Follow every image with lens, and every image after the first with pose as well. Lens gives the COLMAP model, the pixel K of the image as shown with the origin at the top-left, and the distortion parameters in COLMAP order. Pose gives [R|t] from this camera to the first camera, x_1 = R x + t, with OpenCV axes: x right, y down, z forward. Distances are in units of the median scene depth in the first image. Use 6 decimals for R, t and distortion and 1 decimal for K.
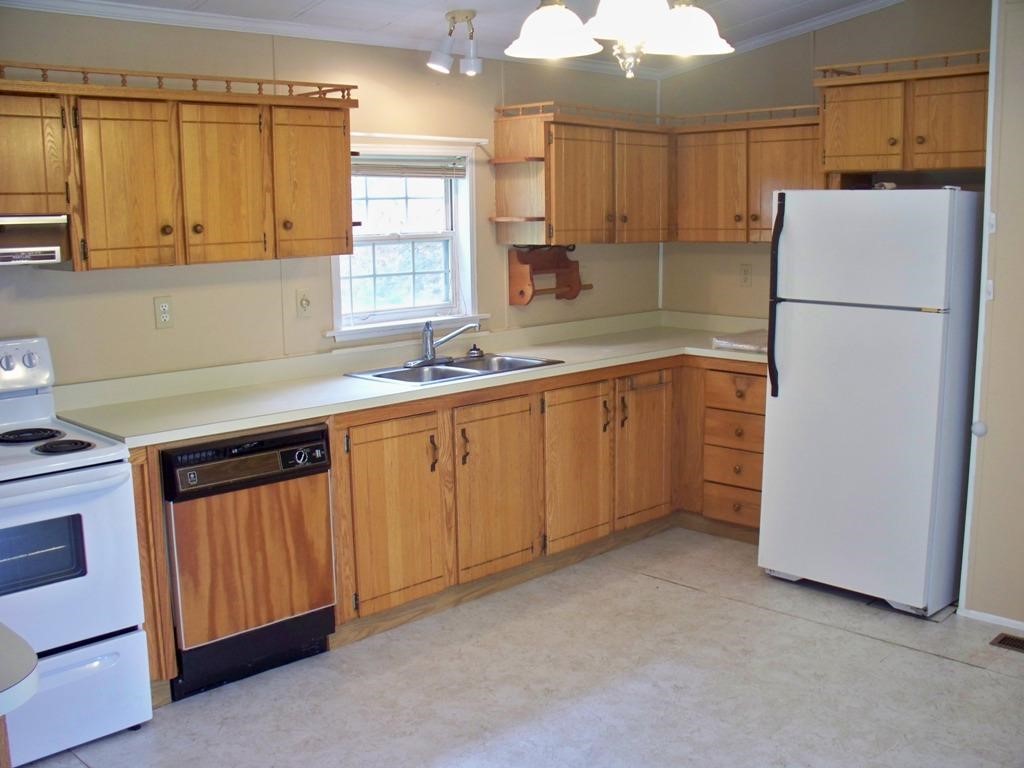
lens RADIAL K [[1057.9, 0, 512.0], [0, 1057.9, 384.0], [0, 0, 1]] dist [-0.199571, 0.211560]
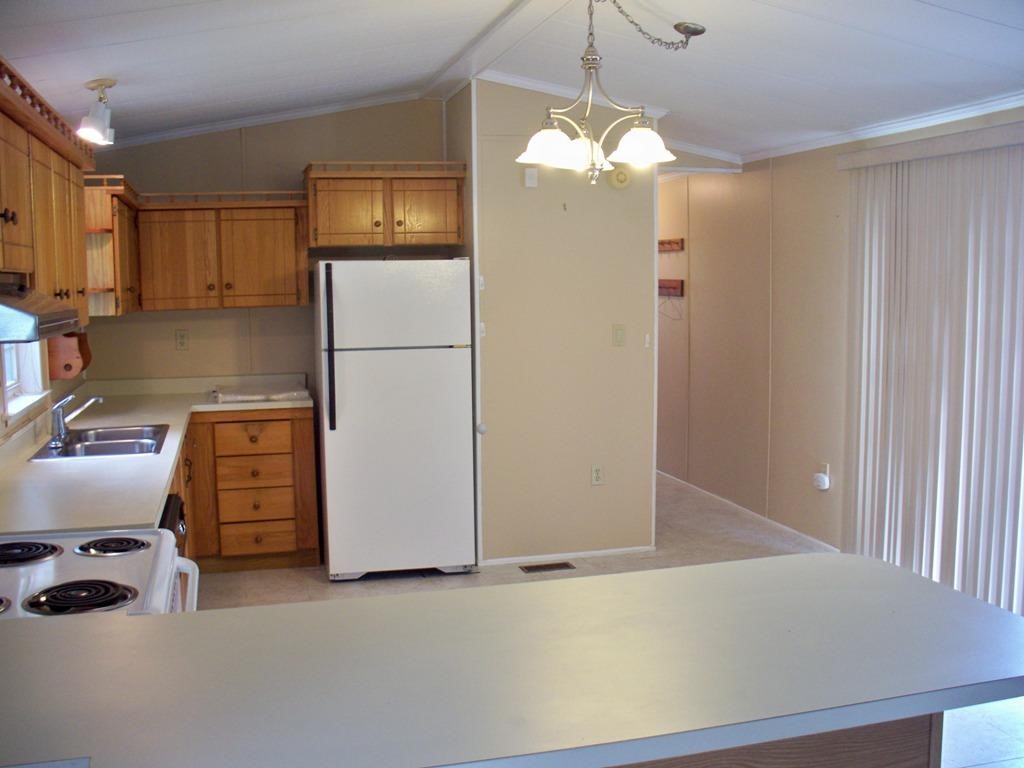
lens RADIAL K [[1057.9, 0, 512.0], [0, 1057.9, 384.0], [0, 0, 1]] dist [-0.199571, 0.211560]
pose [[0.512115, -0.082265, 0.854968, -0.626102], [0.146384, 0.989199, 0.007499, -0.017685], [-0.846351, 0.121313, 0.518626, 0.168034]]
